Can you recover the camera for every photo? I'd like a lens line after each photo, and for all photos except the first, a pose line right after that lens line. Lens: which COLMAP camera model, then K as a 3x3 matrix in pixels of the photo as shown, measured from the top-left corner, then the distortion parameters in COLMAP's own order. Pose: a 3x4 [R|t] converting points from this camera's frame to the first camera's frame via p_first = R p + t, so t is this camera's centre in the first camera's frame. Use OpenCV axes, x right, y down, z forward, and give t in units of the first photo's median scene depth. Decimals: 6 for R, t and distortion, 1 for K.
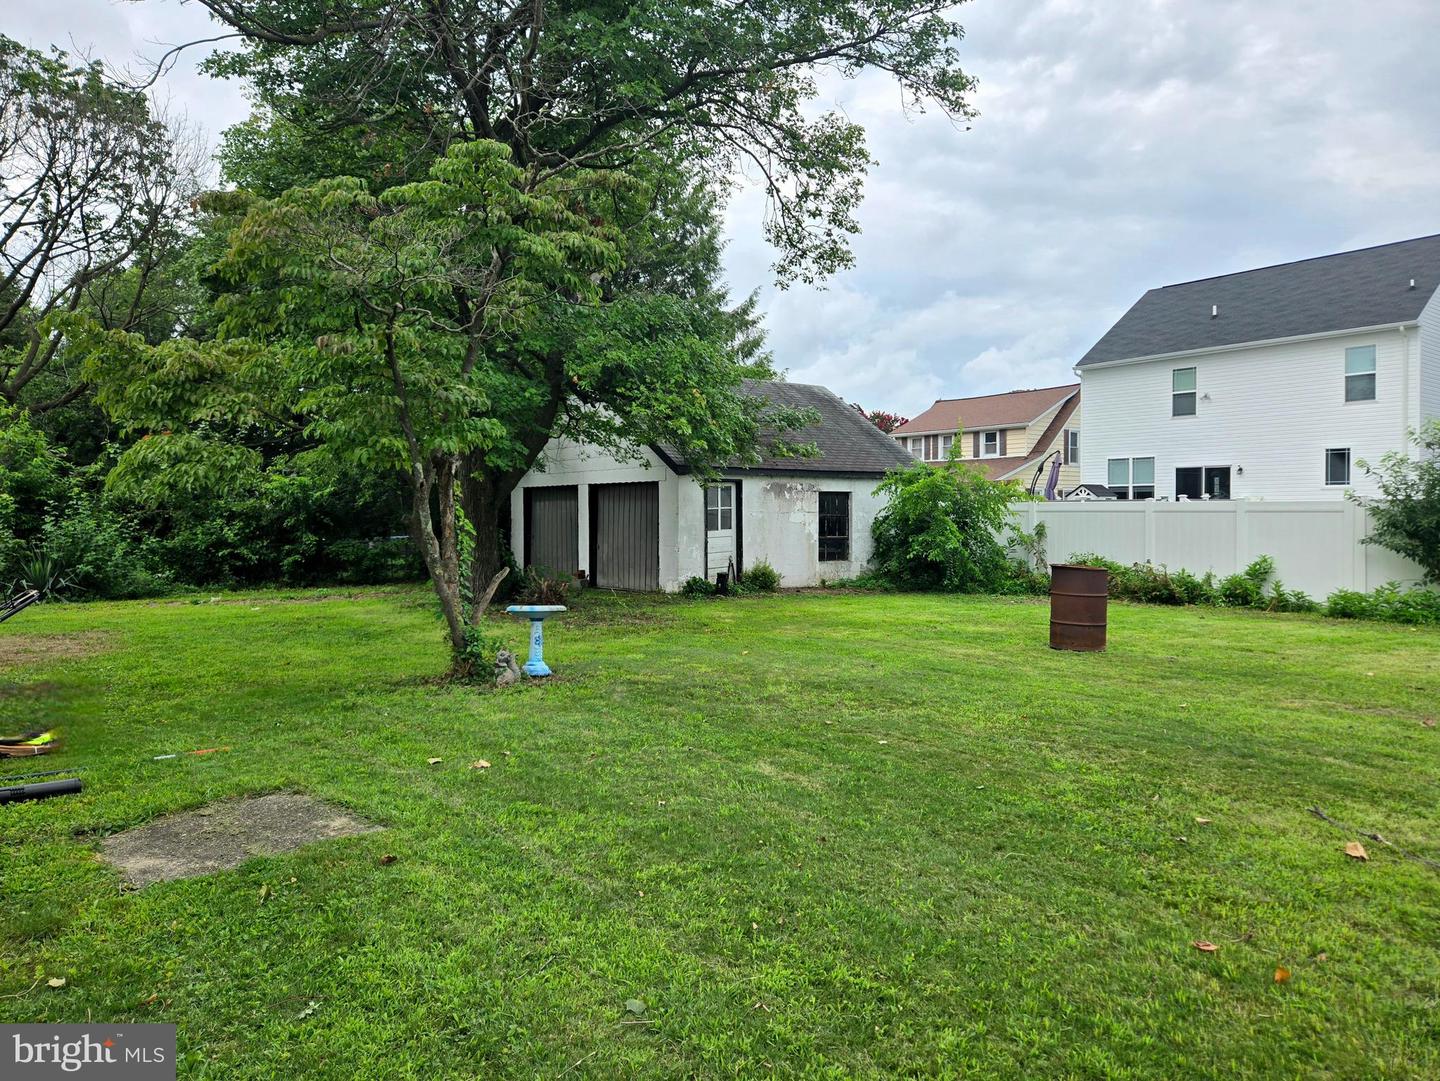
lens RADIAL K [[908.6, 0, 720.0], [0, 908.6, 540.5], [0, 0, 1]] dist [0.005978, -0.000314]
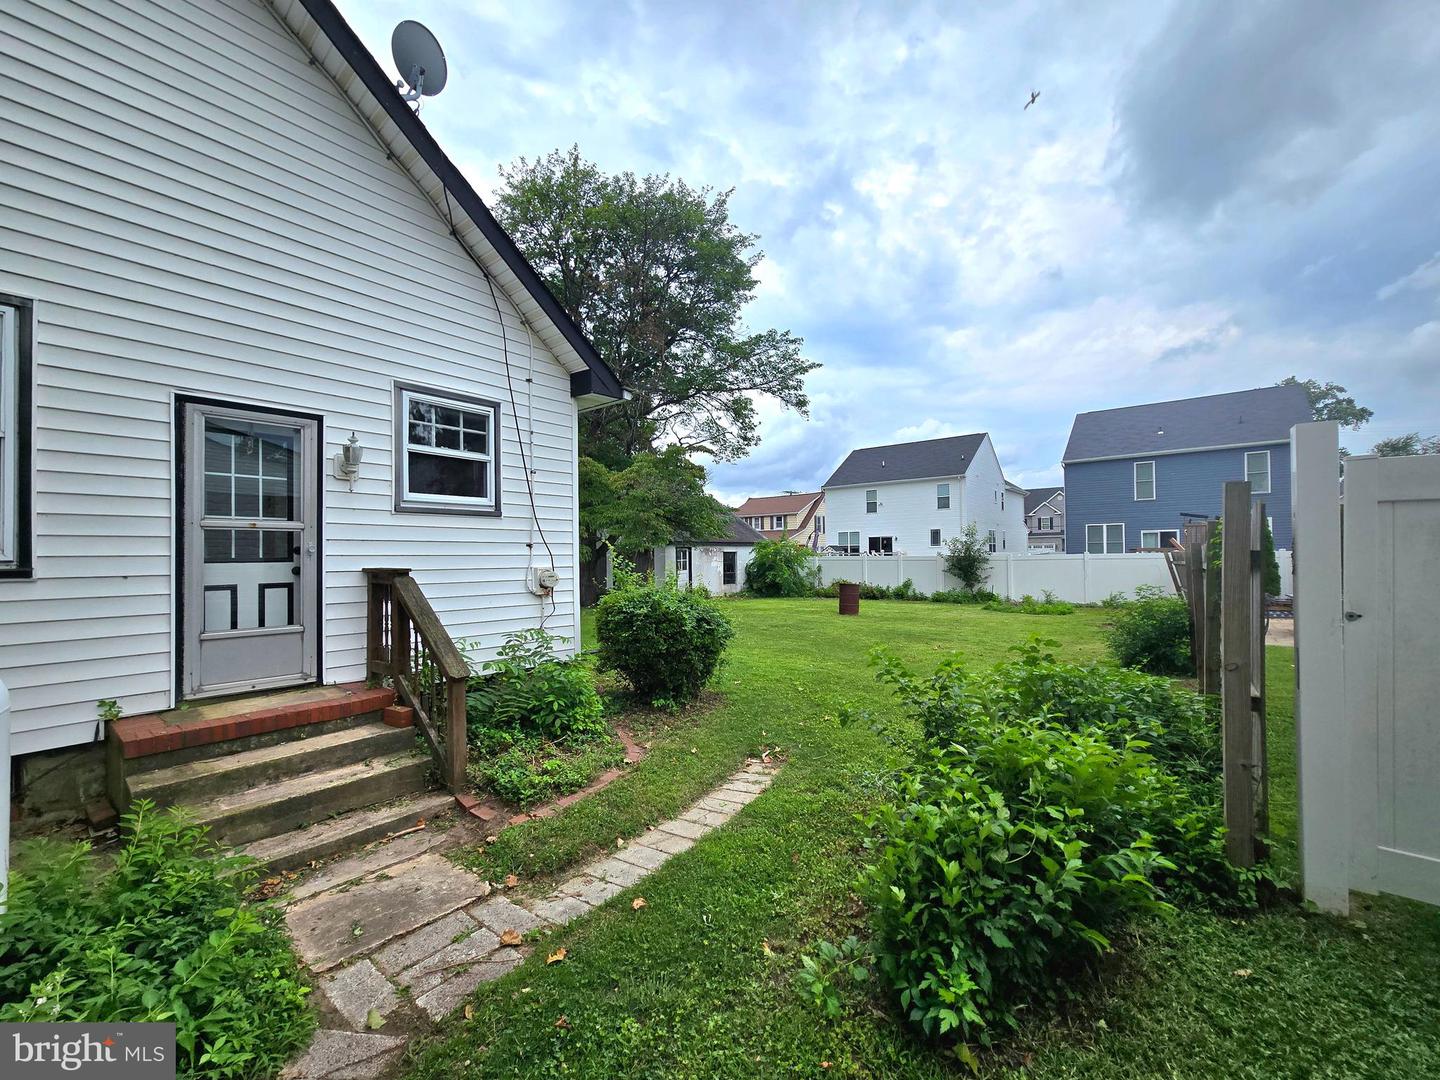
lens RADIAL K [[603.9, 0, 725.9], [0, 603.9, 549.5], [0, 0, 1]] dist [-0.002254, -0.000345]
pose [[0.967558, -0.005556, 0.252588, -0.247642], [0.014674, 0.999306, -0.034231, -0.010517], [-0.252222, 0.036827, 0.966968, -0.387565]]
